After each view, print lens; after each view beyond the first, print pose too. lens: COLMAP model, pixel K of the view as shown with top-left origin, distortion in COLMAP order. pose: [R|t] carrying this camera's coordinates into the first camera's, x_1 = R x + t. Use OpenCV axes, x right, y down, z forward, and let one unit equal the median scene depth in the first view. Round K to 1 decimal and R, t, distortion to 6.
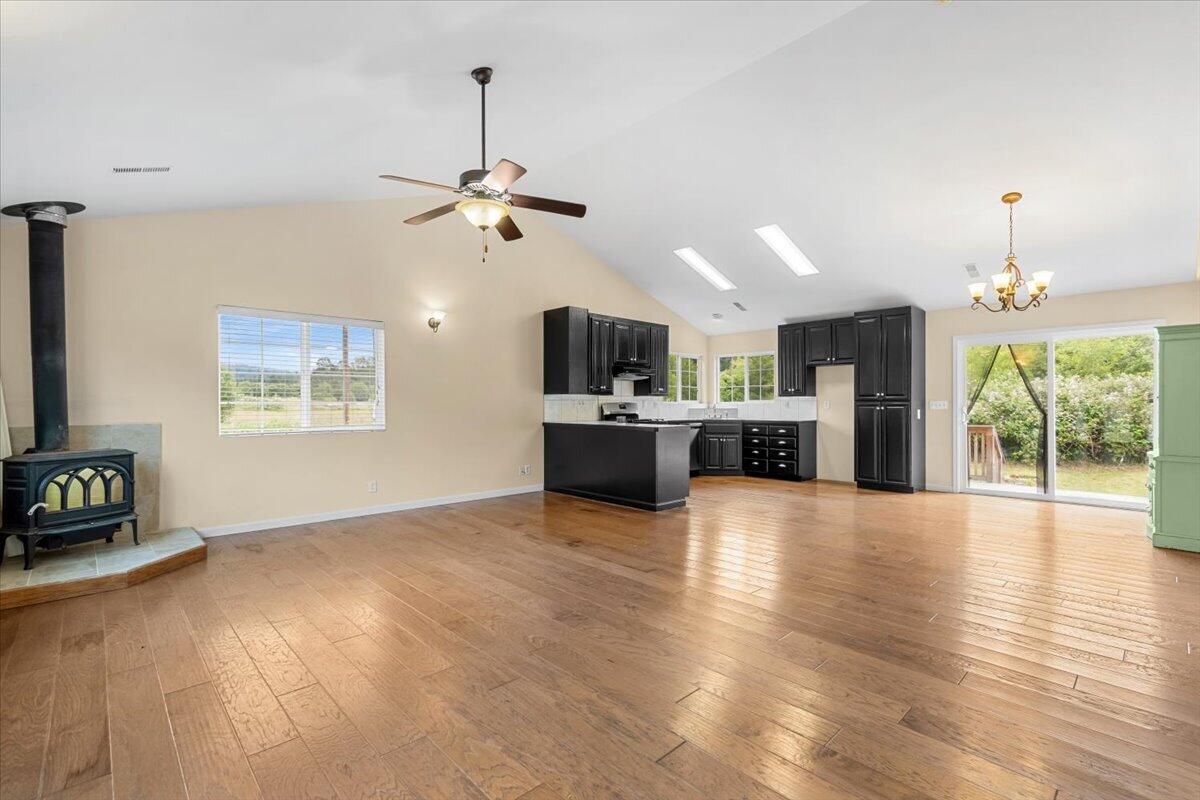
lens RADIAL K [[554.7, 0, 595.0], [0, 554.7, 406.4], [0, 0, 1]] dist [-0.022352, 0.012566]
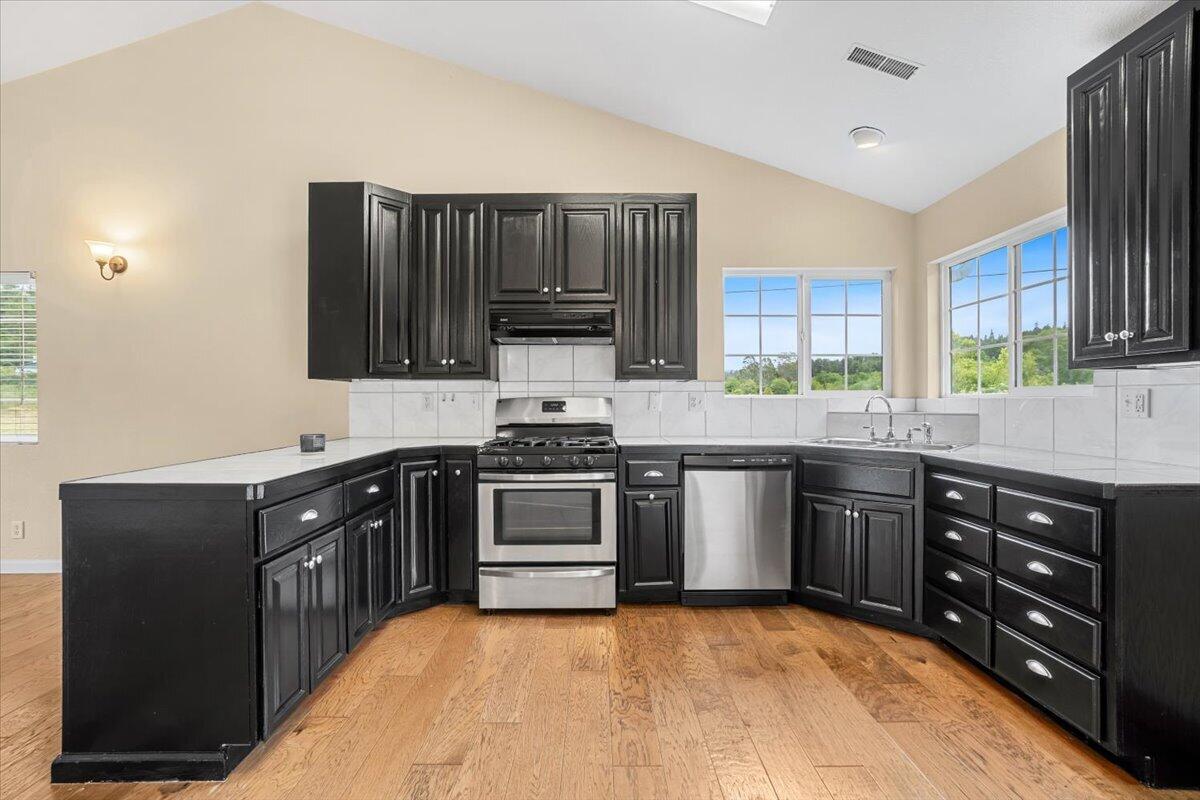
lens RADIAL K [[554.7, 0, 590.1], [0, 554.7, 402.9], [0, 0, 1]] dist [-0.022352, 0.012566]
pose [[0.718622, 0.002683, -0.695396, 0.355482], [-0.000849, 0.999995, 0.002981, -0.003487], [0.695401, -0.001552, 0.718620, 0.692355]]
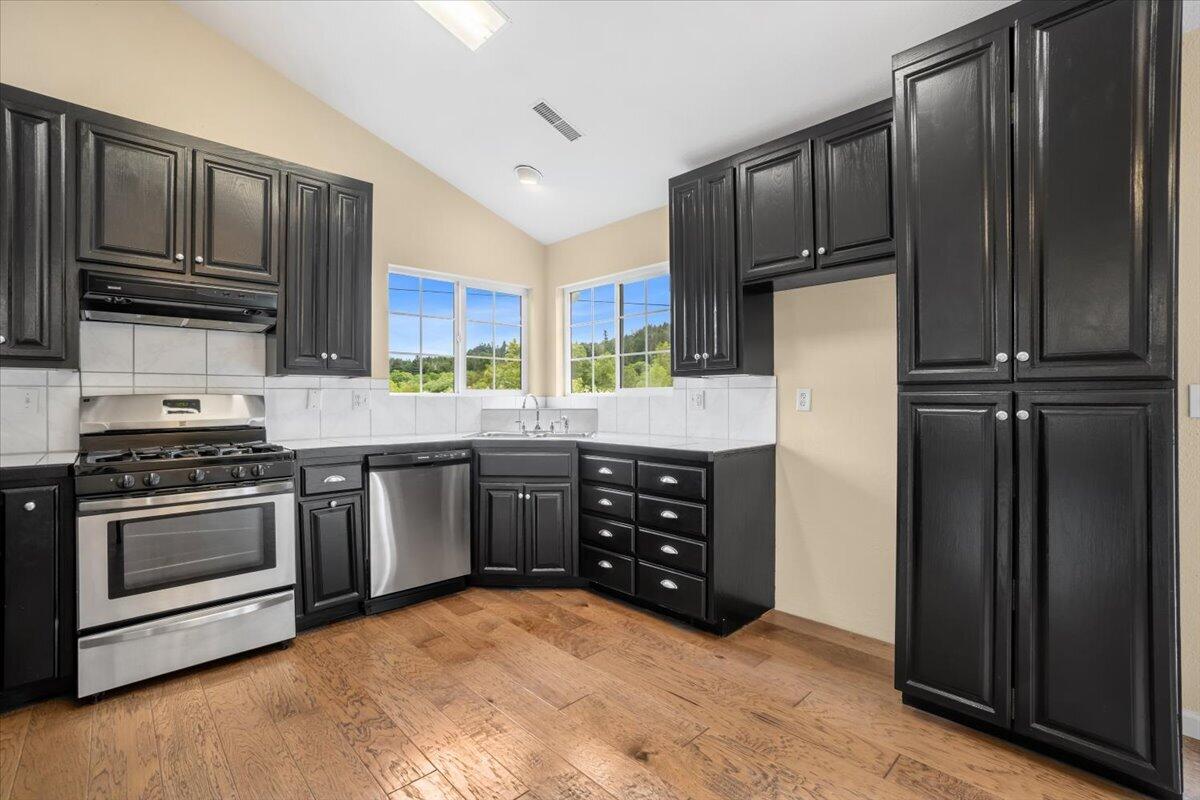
lens RADIAL K [[554.7, 0, 588.6], [0, 554.7, 393.8], [0, 0, 1]] dist [-0.022352, 0.012566]
pose [[0.999903, -0.001099, -0.013900, 0.289400], [0.000954, 0.999945, -0.010424, -0.003244], [0.013911, 0.010410, 0.999849, 0.654404]]
